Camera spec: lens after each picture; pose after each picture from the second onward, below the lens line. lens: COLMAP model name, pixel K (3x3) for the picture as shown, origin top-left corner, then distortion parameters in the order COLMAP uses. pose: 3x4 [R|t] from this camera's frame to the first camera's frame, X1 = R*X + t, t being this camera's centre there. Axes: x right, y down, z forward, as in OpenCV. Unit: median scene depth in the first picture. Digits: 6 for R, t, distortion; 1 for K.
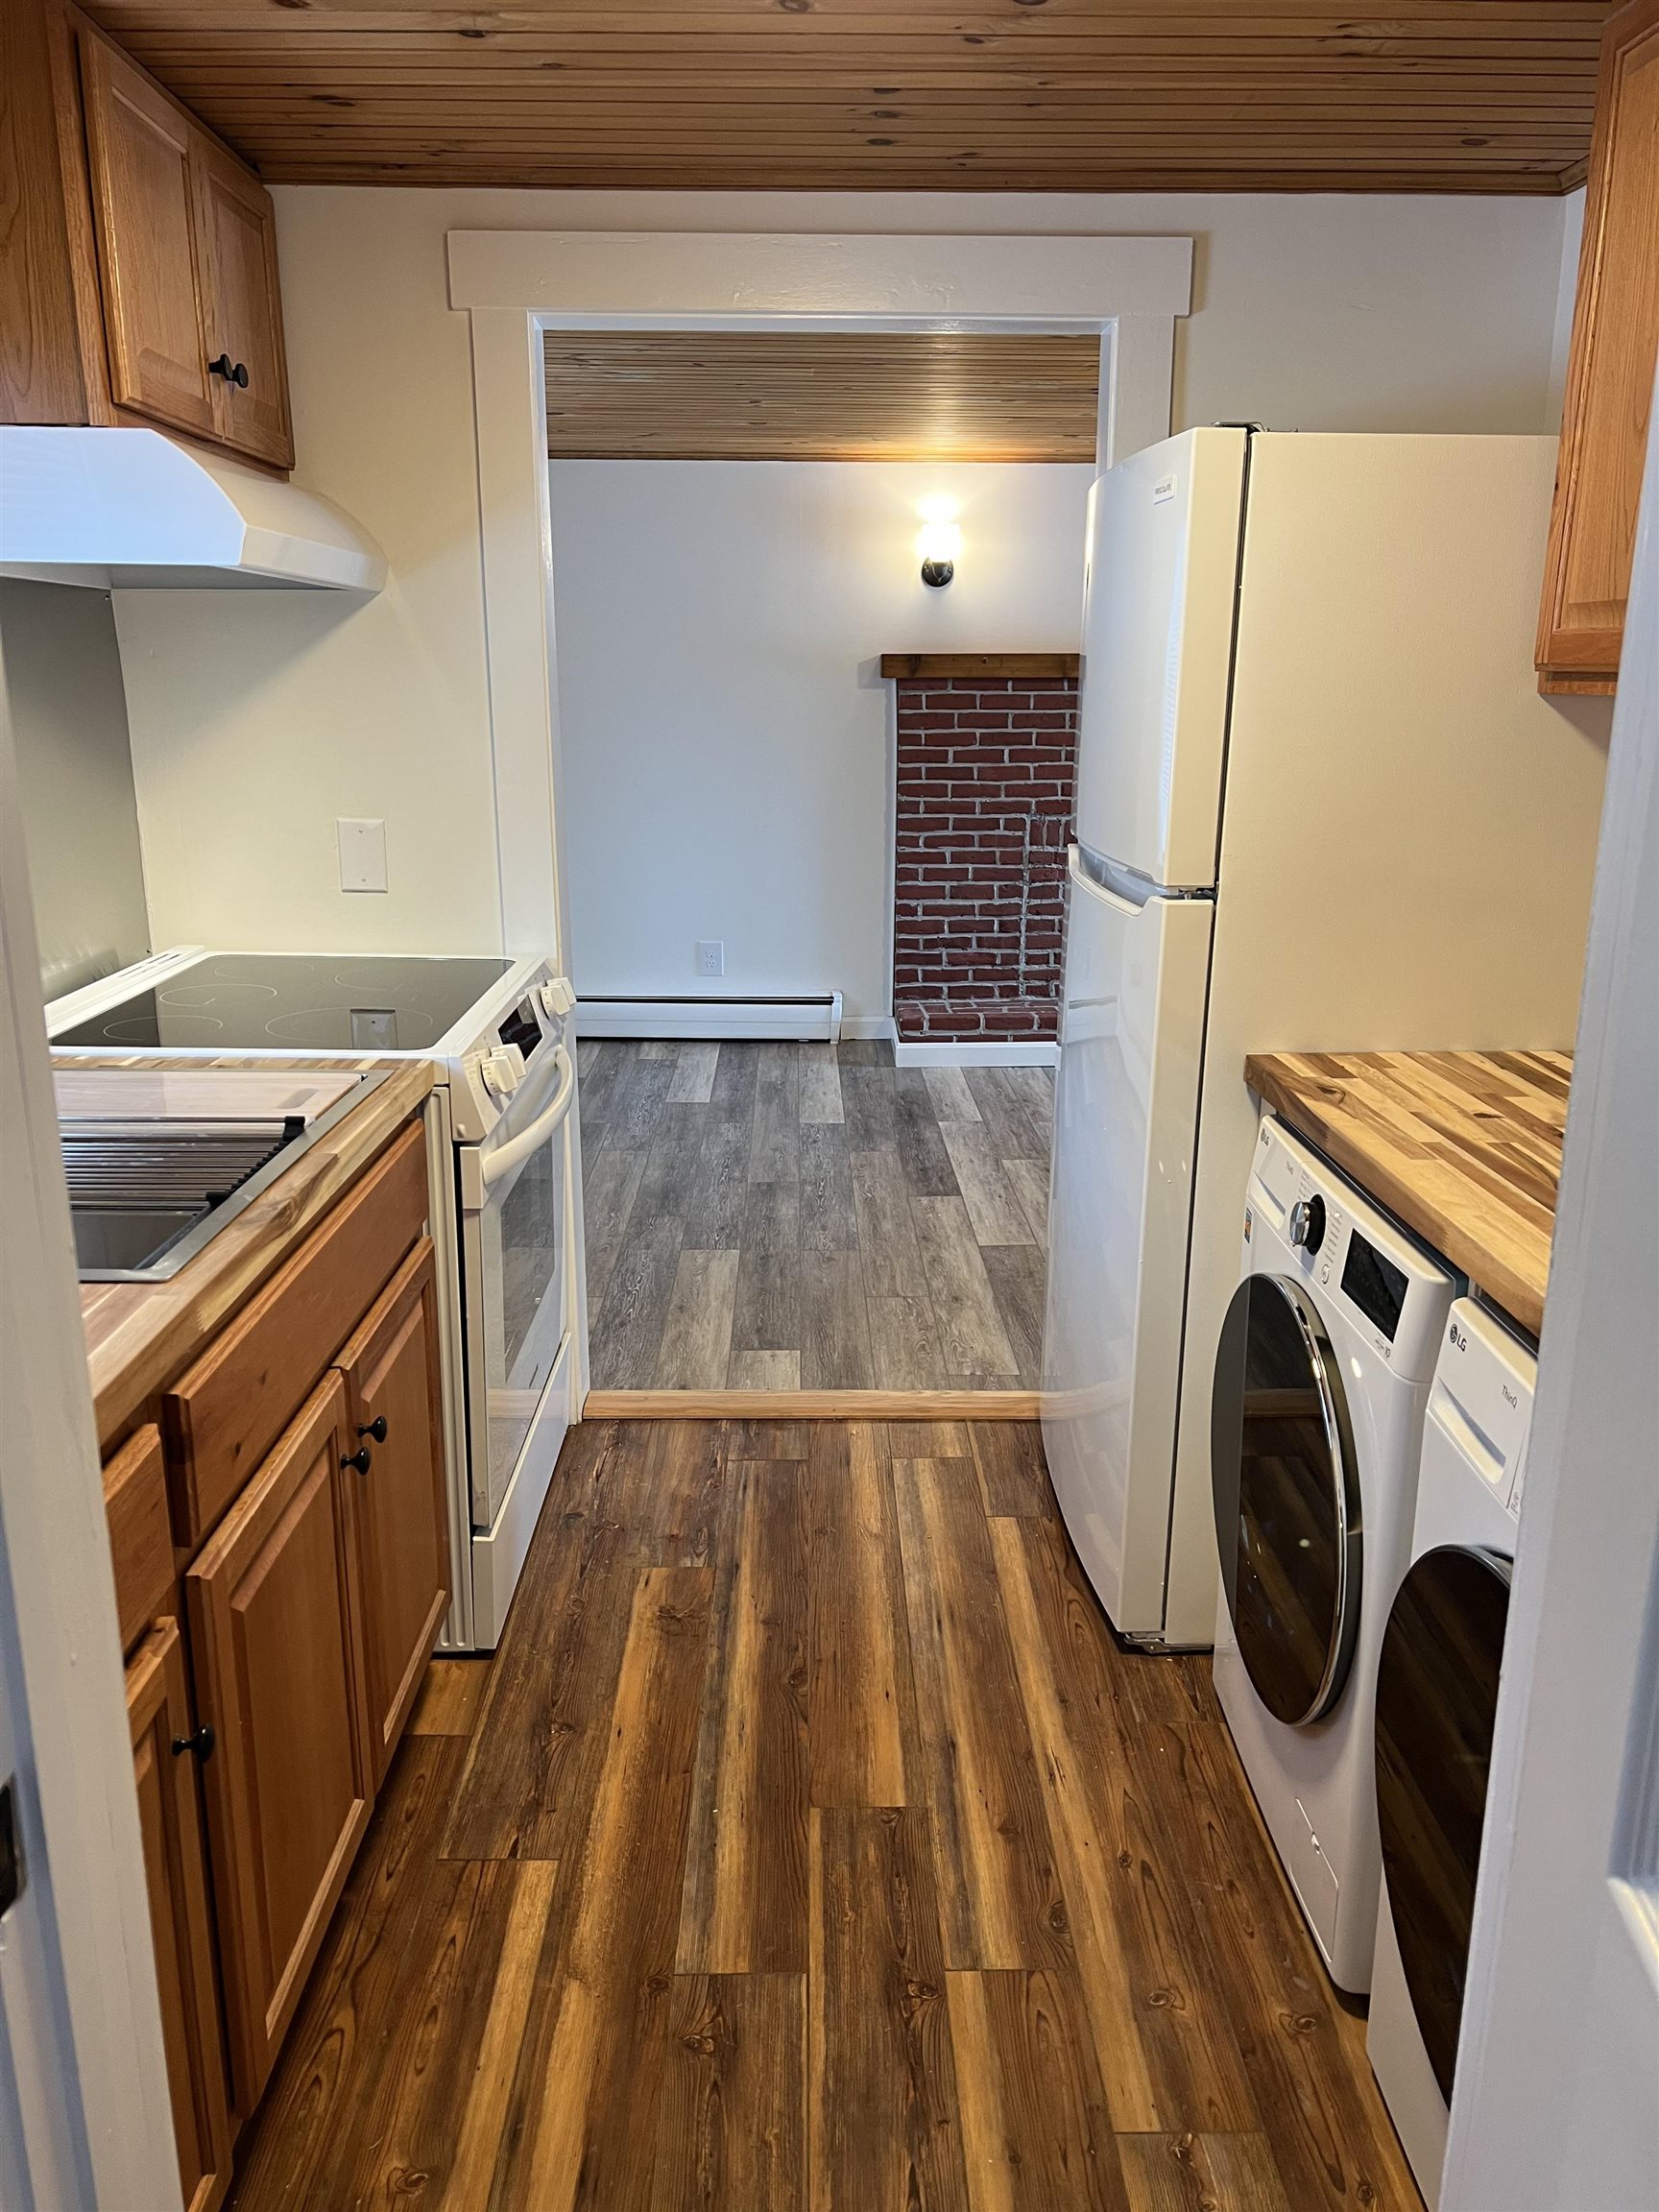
lens RADIAL K [[1660.3, 0, 839.7], [0, 1660.3, 1122.8], [0, 0, 1]] dist [0.053460, -0.066925]
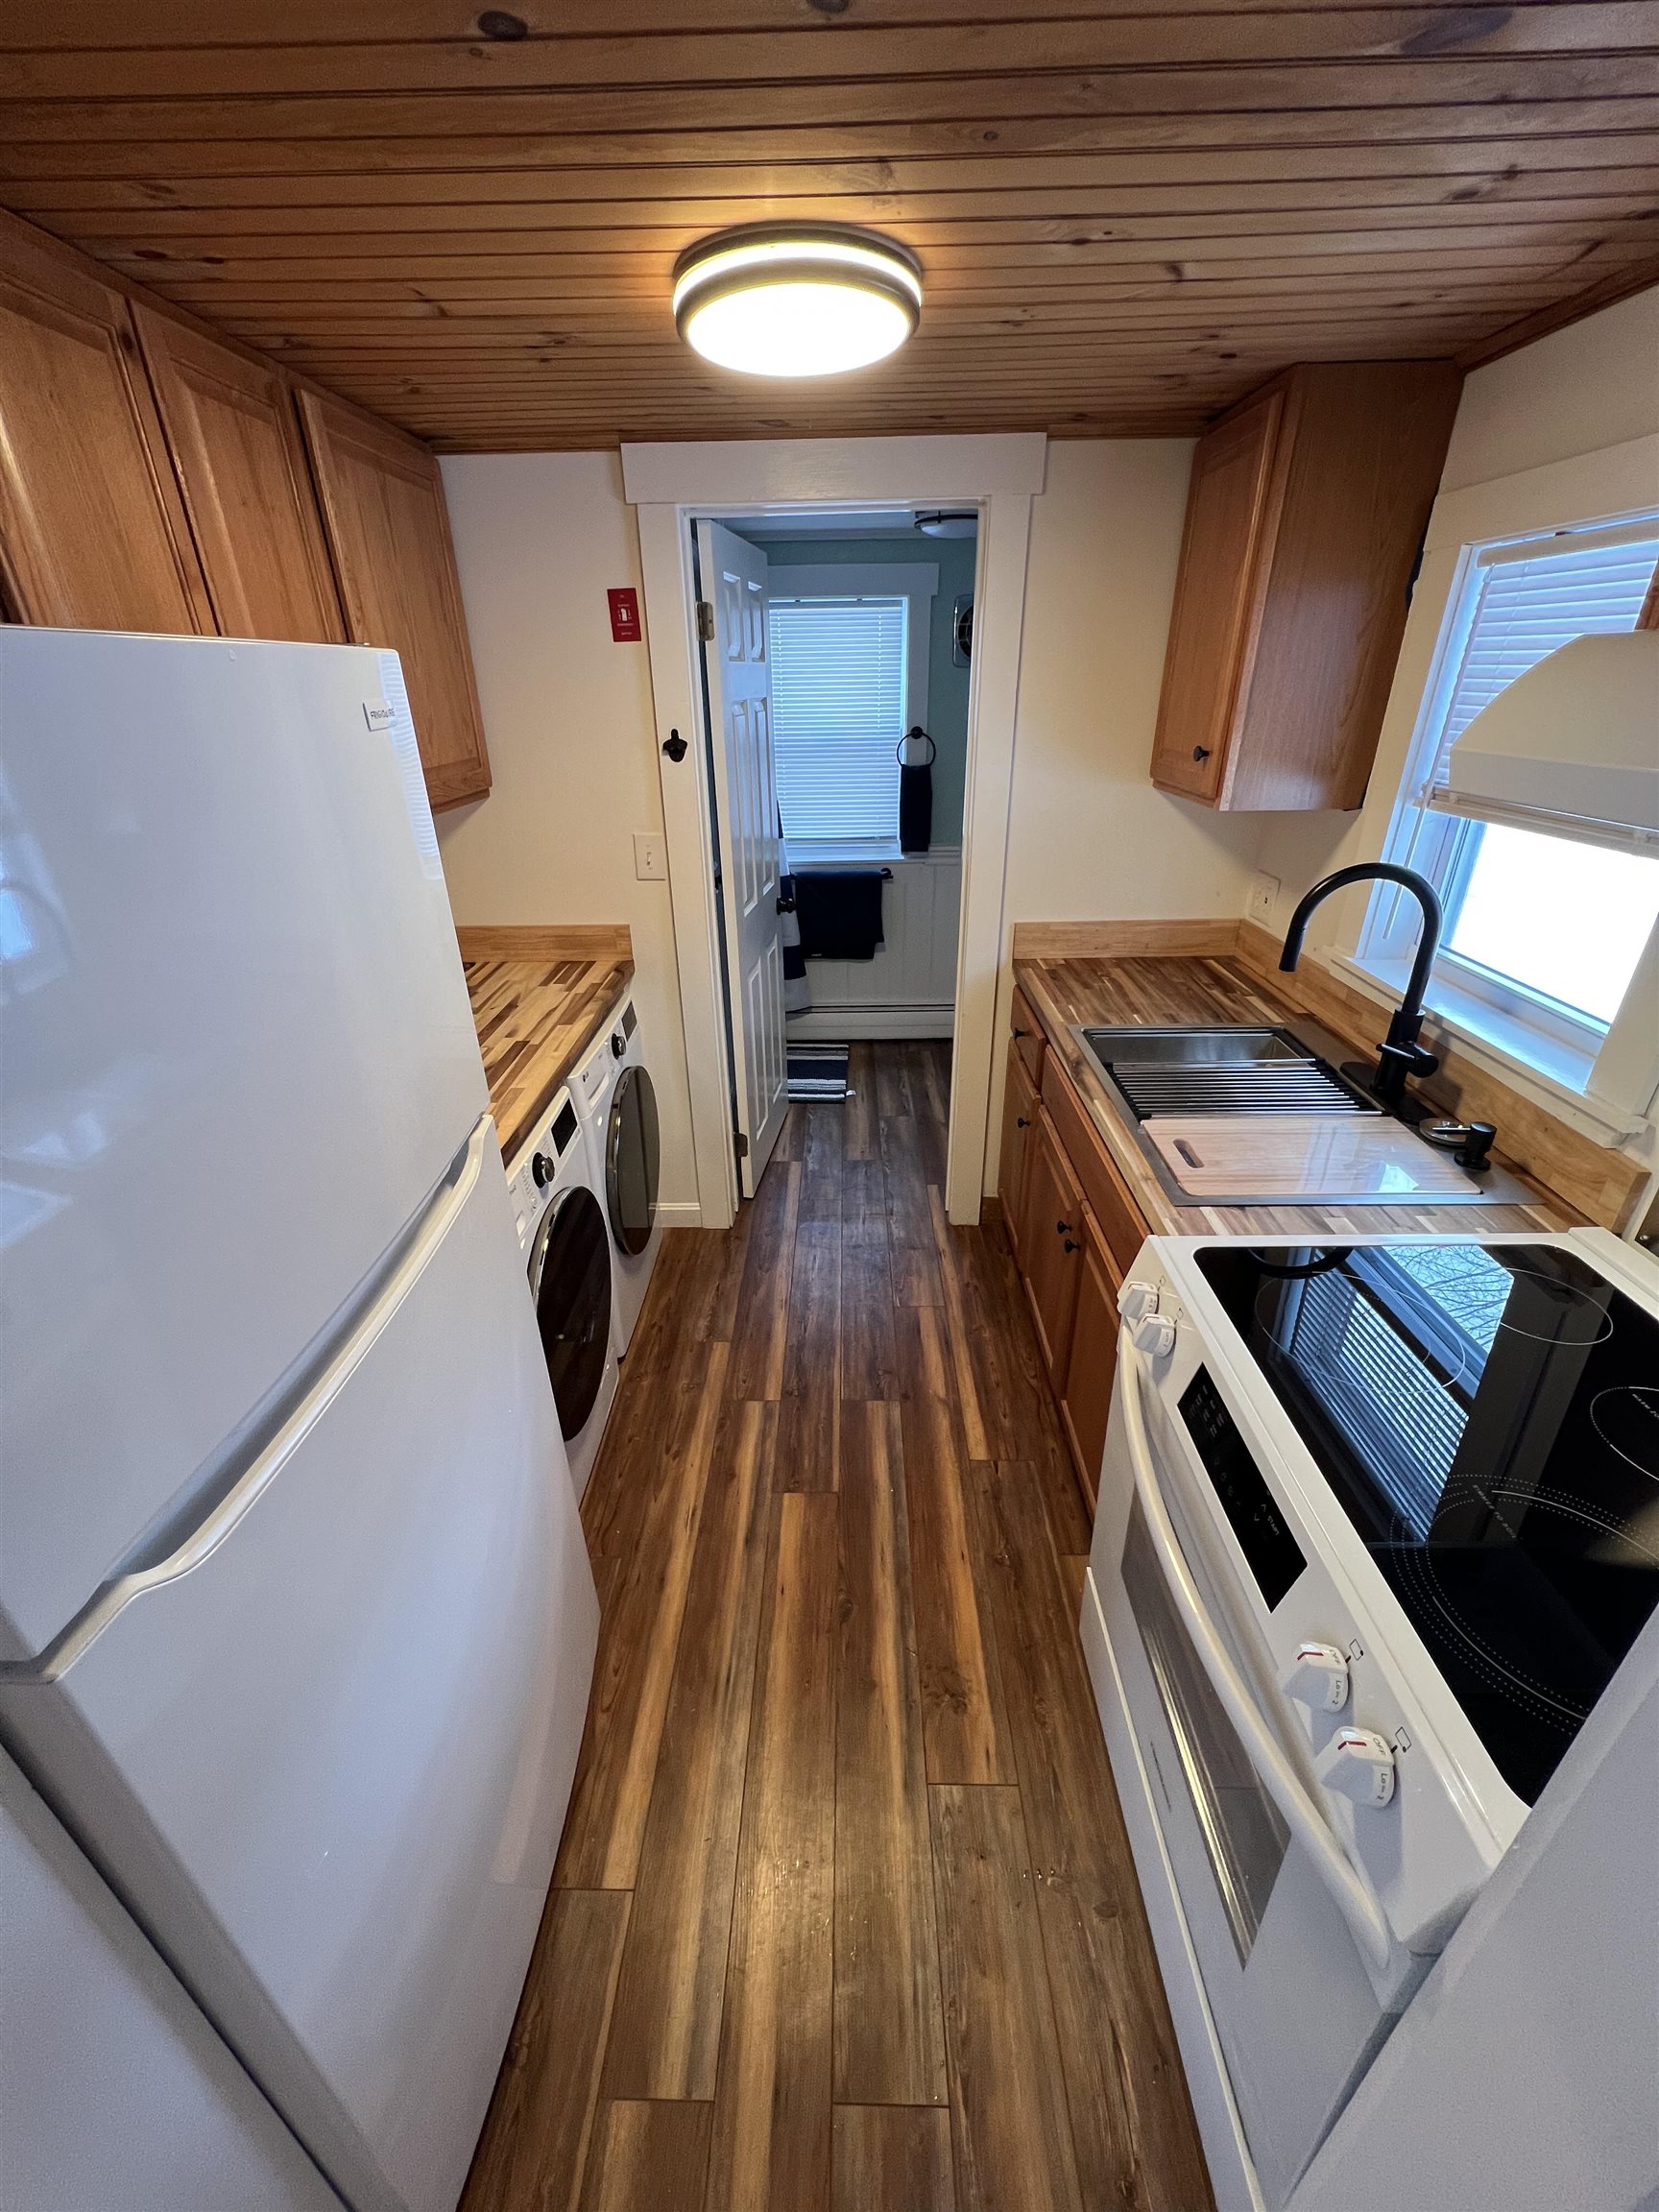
lens RADIAL K [[885.4, 0, 824.0], [0, 885.4, 1105.4], [0, 0, 1]] dist [-0.002004, 0.000529]
pose [[-0.998989, -0.007340, 0.044344, -0.038175], [0.023658, 0.752993, 0.657603, -0.475061], [-0.038217, 0.657987, -0.752058, 1.335672]]
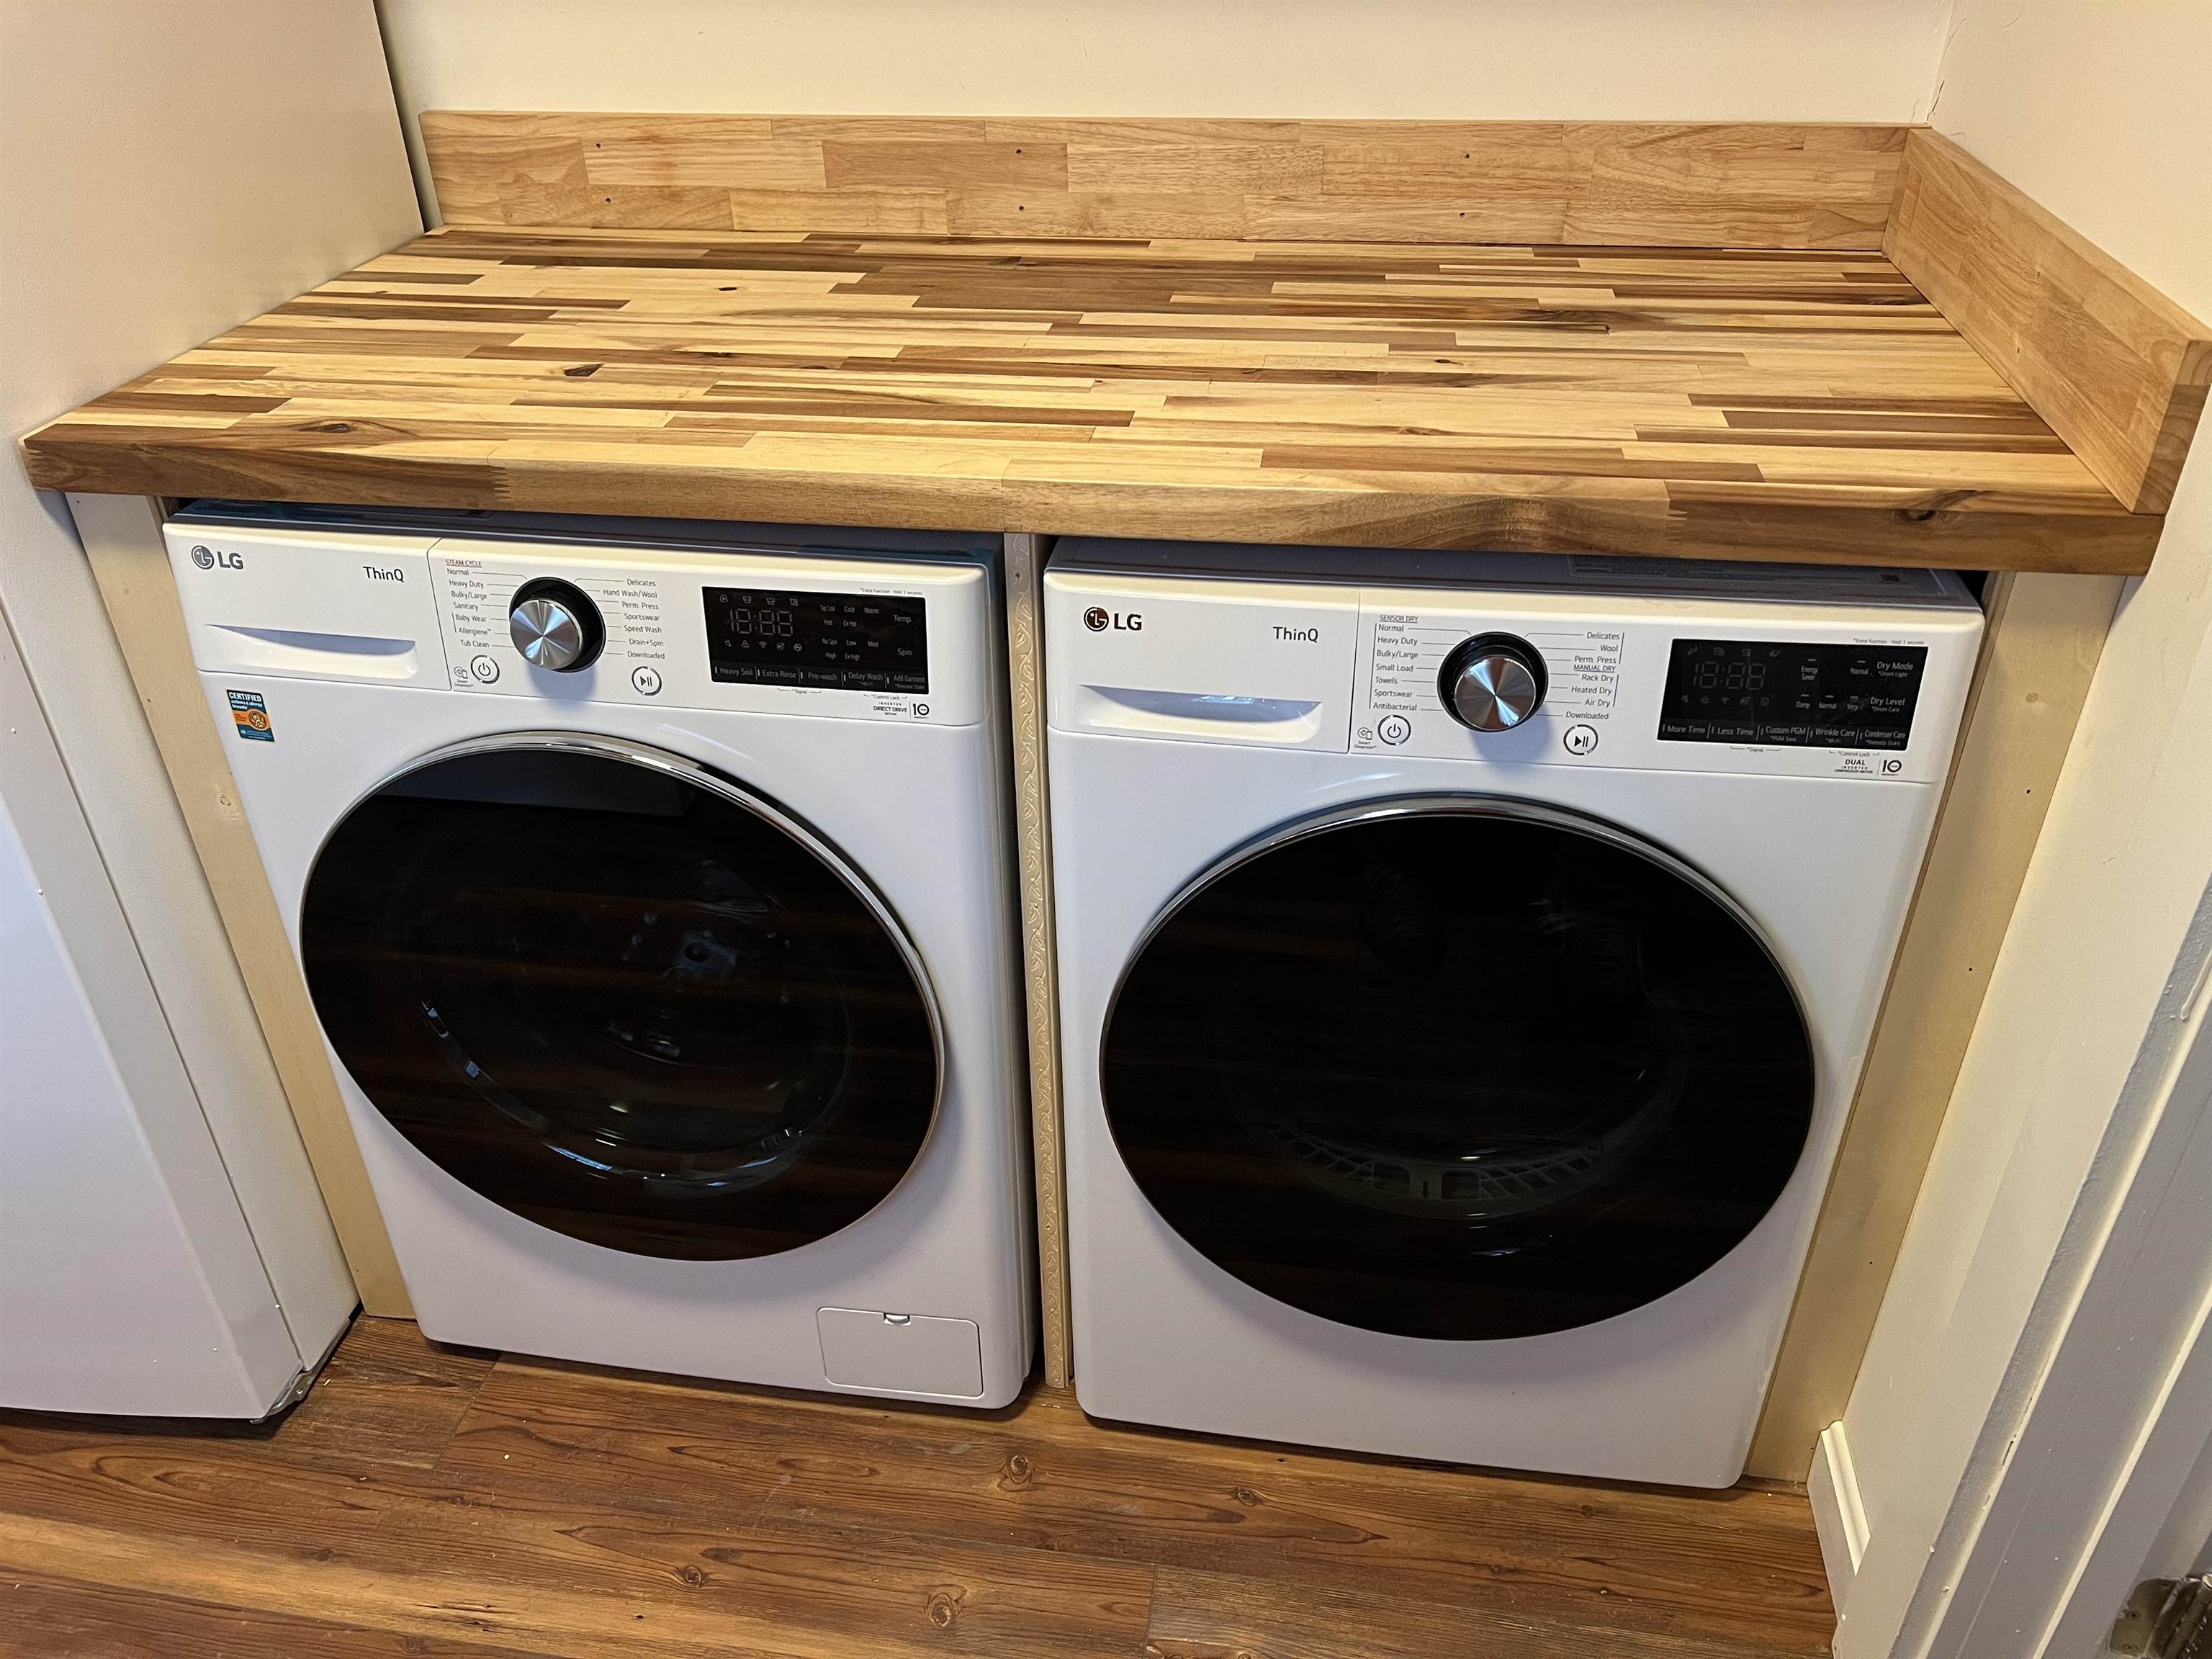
lens RADIAL K [[1660.3, 0, 1121.8], [0, 1660.3, 843.5], [0, 0, 1]] dist [0.053460, -0.066925]
pose [[0.172393, -0.541279, 0.822981, -0.186711], [0.270842, 0.829334, 0.488722, -0.095493], [-0.947061, 0.138646, 0.289573, 0.521946]]
